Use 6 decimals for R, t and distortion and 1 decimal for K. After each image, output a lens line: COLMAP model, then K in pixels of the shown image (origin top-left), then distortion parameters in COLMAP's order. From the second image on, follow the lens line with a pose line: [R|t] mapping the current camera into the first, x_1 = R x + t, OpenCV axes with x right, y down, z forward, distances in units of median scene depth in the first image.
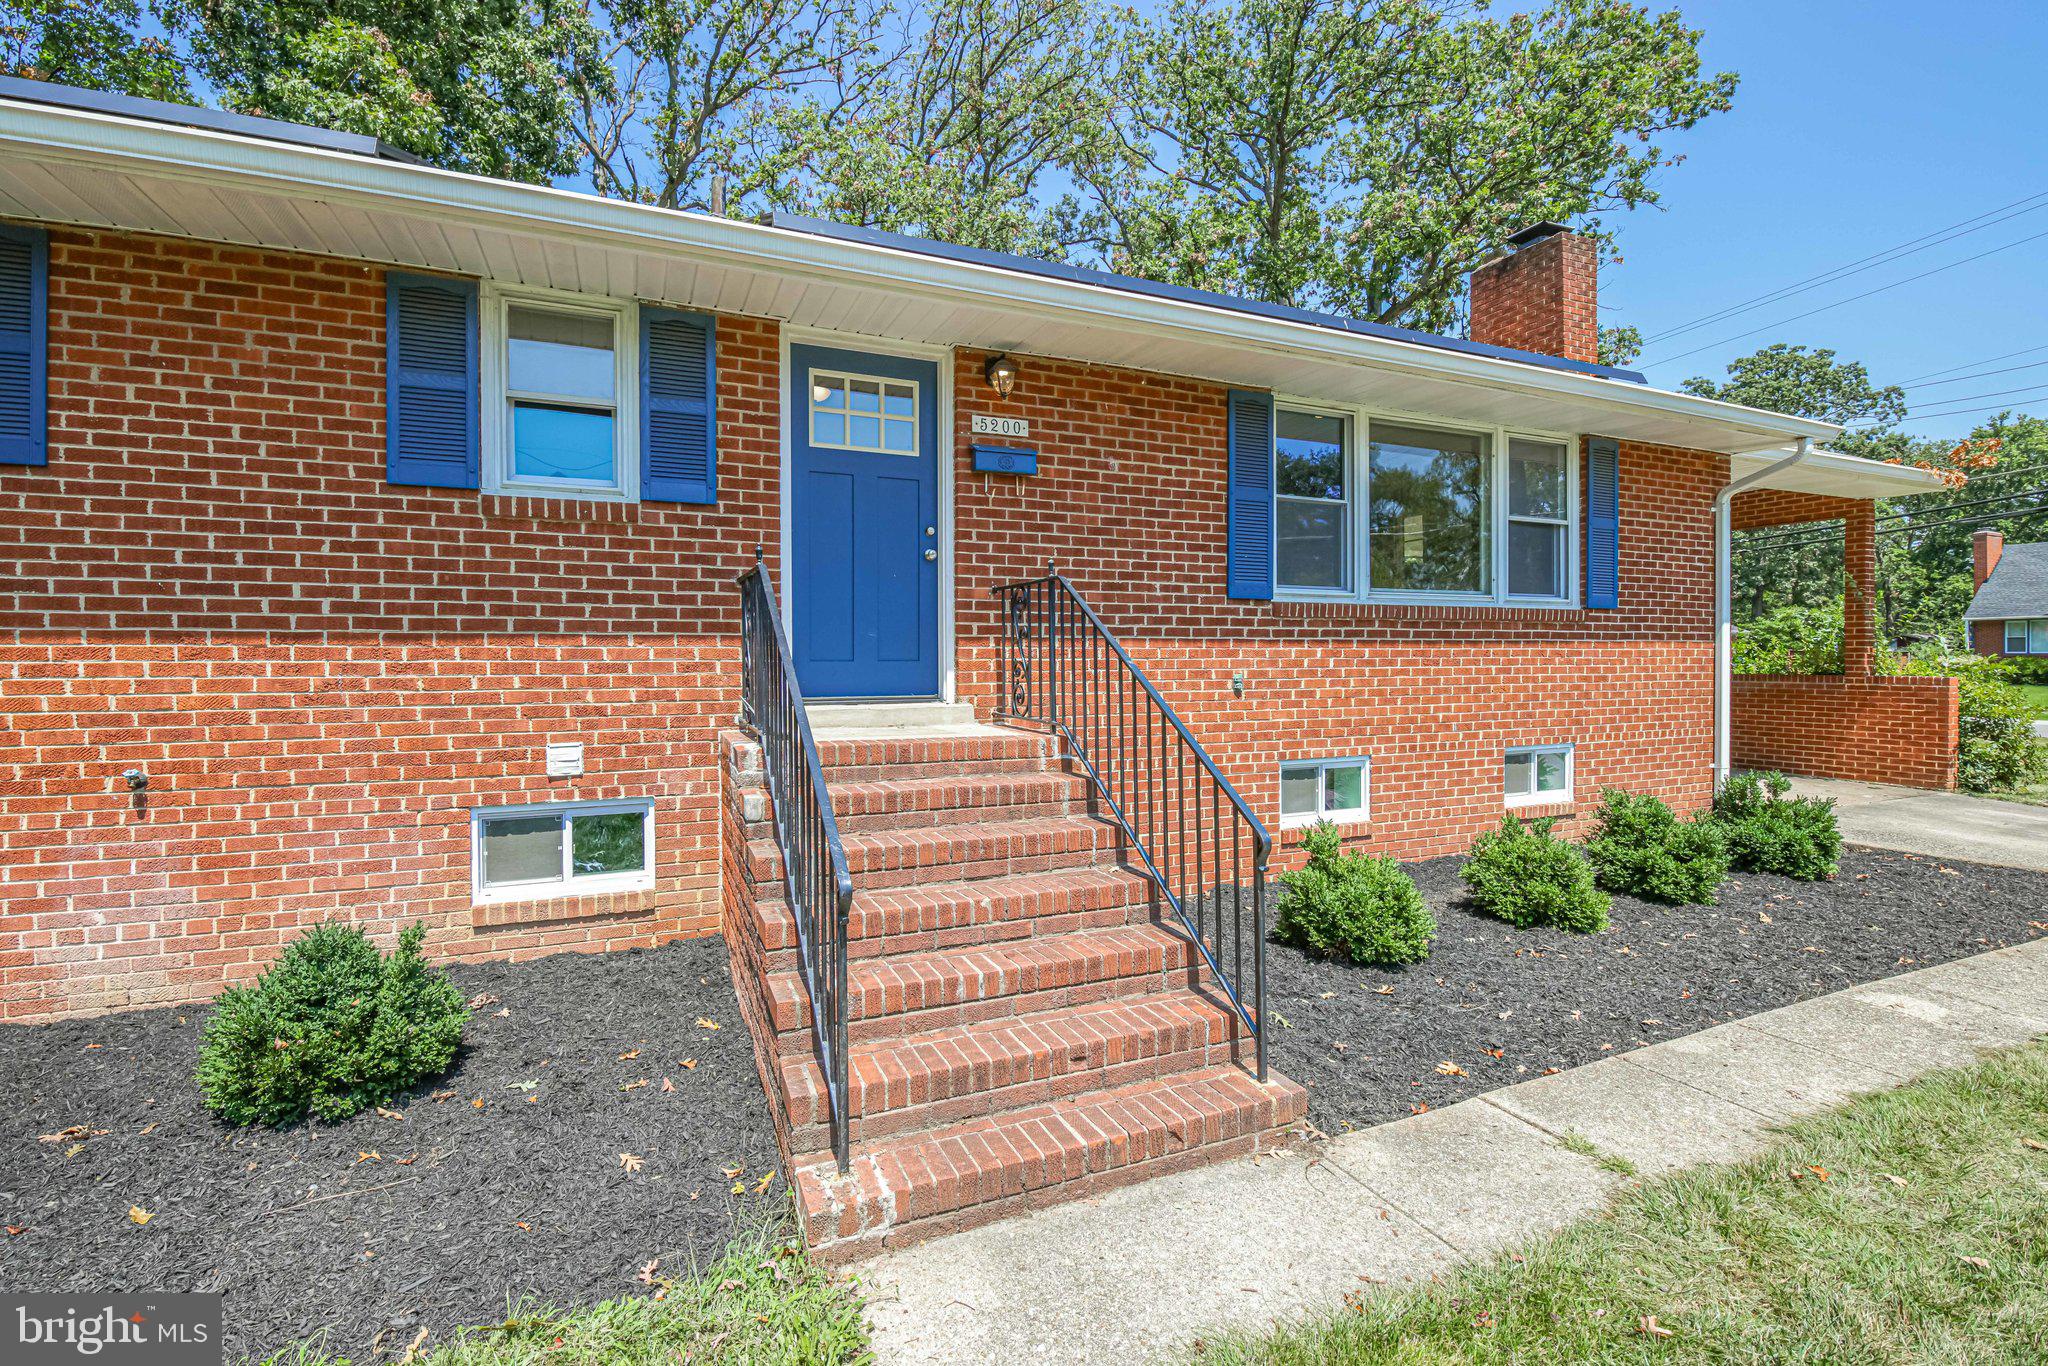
lens RADIAL K [[899.4, 0, 1008.1], [0, 899.4, 654.0], [0, 0, 1]] dist [-0.011207, -0.000432]
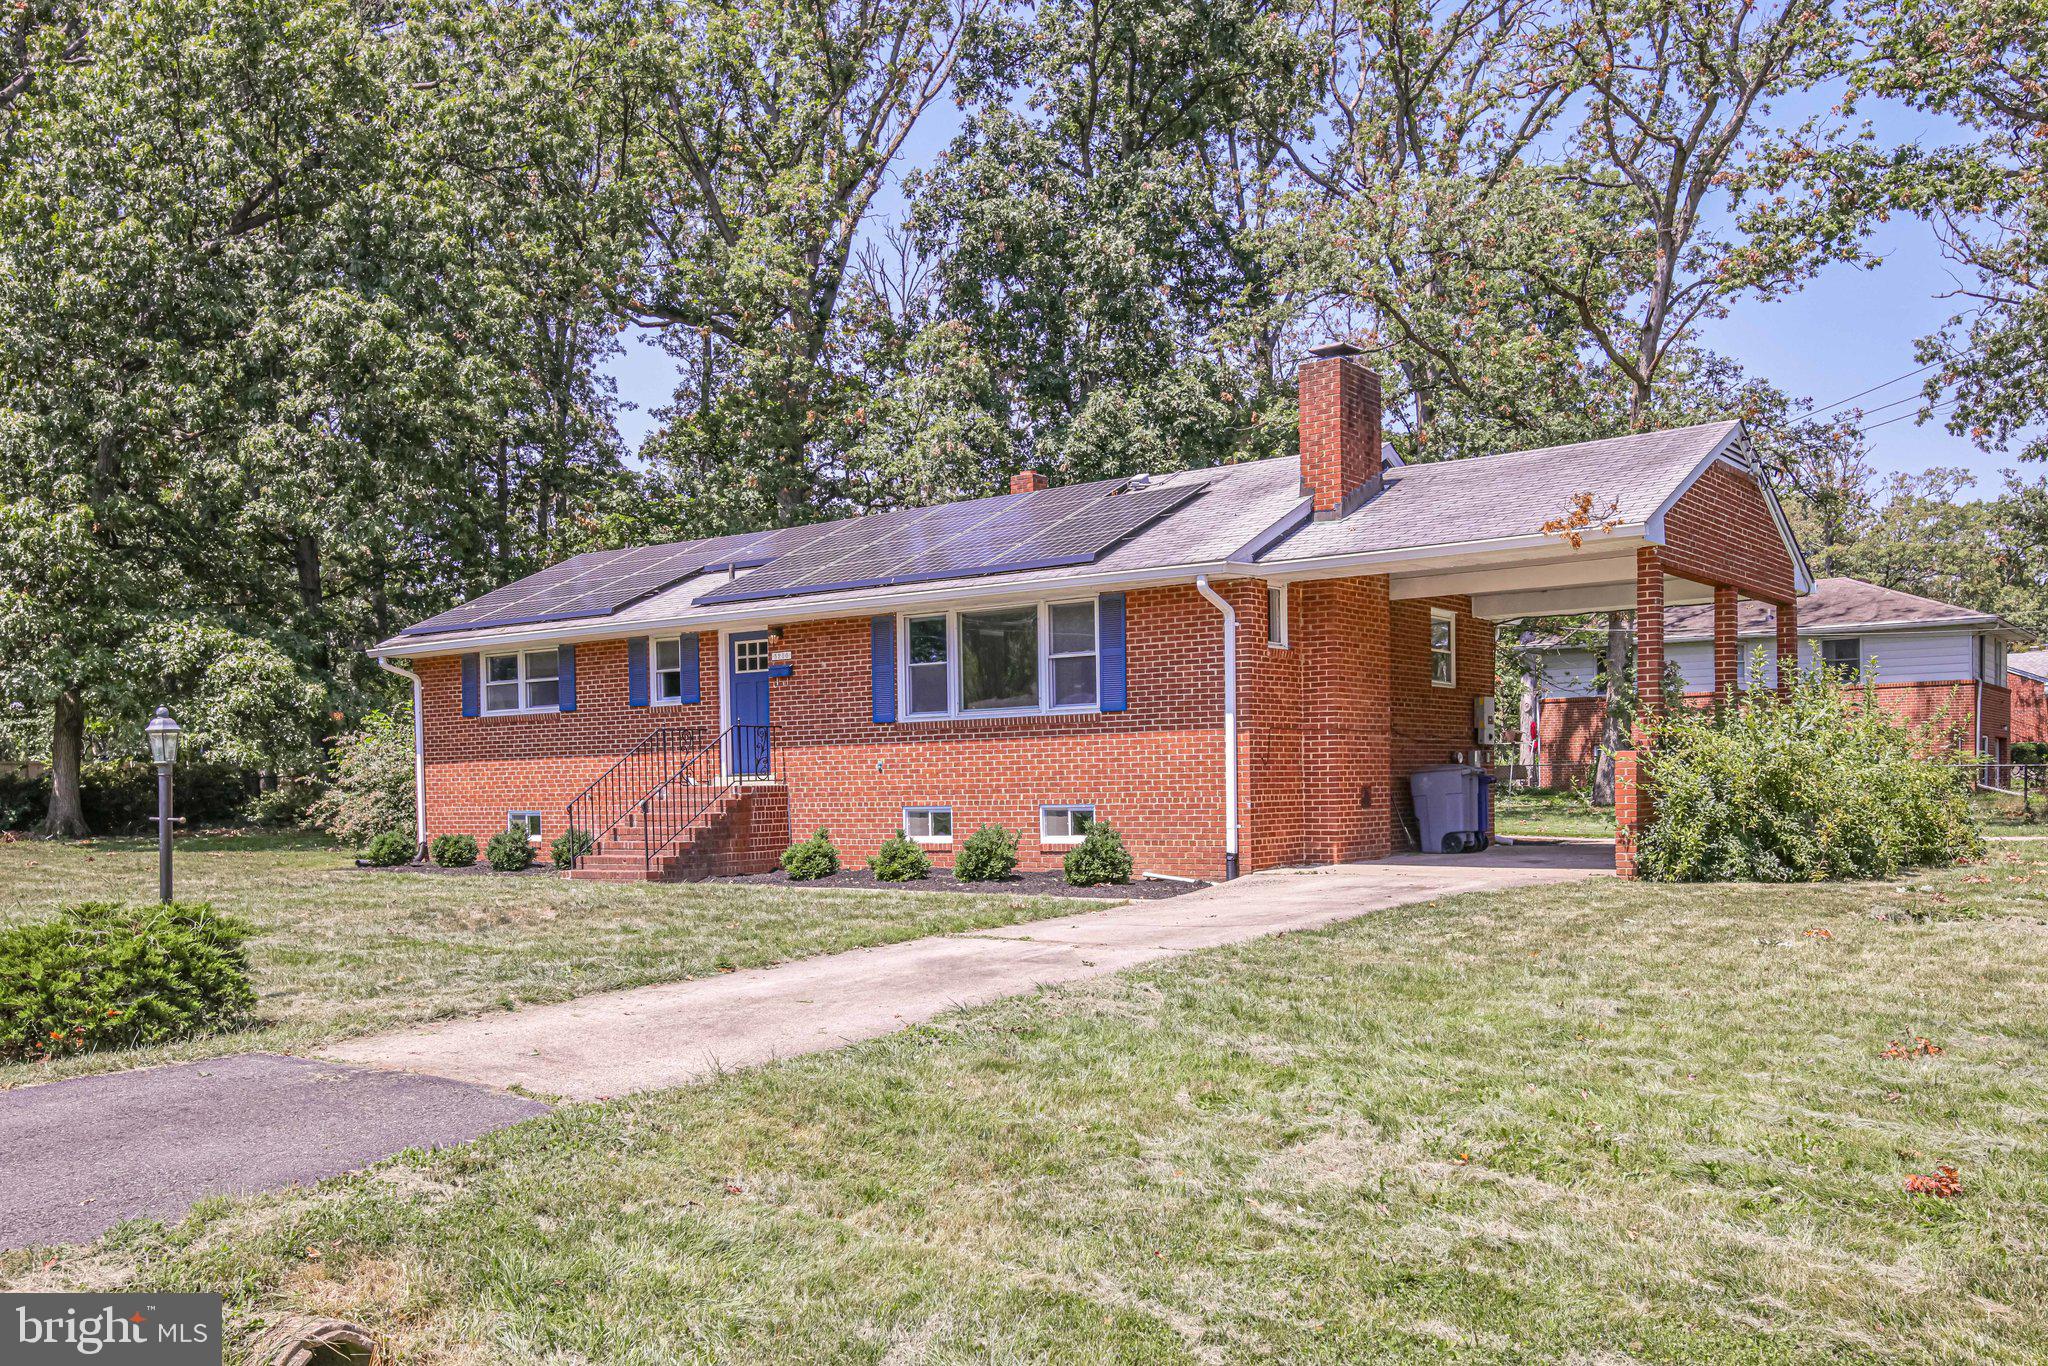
lens RADIAL K [[1778.7, 0, 1020.7], [0, 1778.7, 783.9], [0, 0, 1]] dist [0.006868, -0.194853]
pose [[0.514155, -0.009460, -0.857645, 3.798607], [0.020617, 0.999787, 0.001332, 0.074295], [0.857450, -0.018367, 0.514240, -0.748566]]
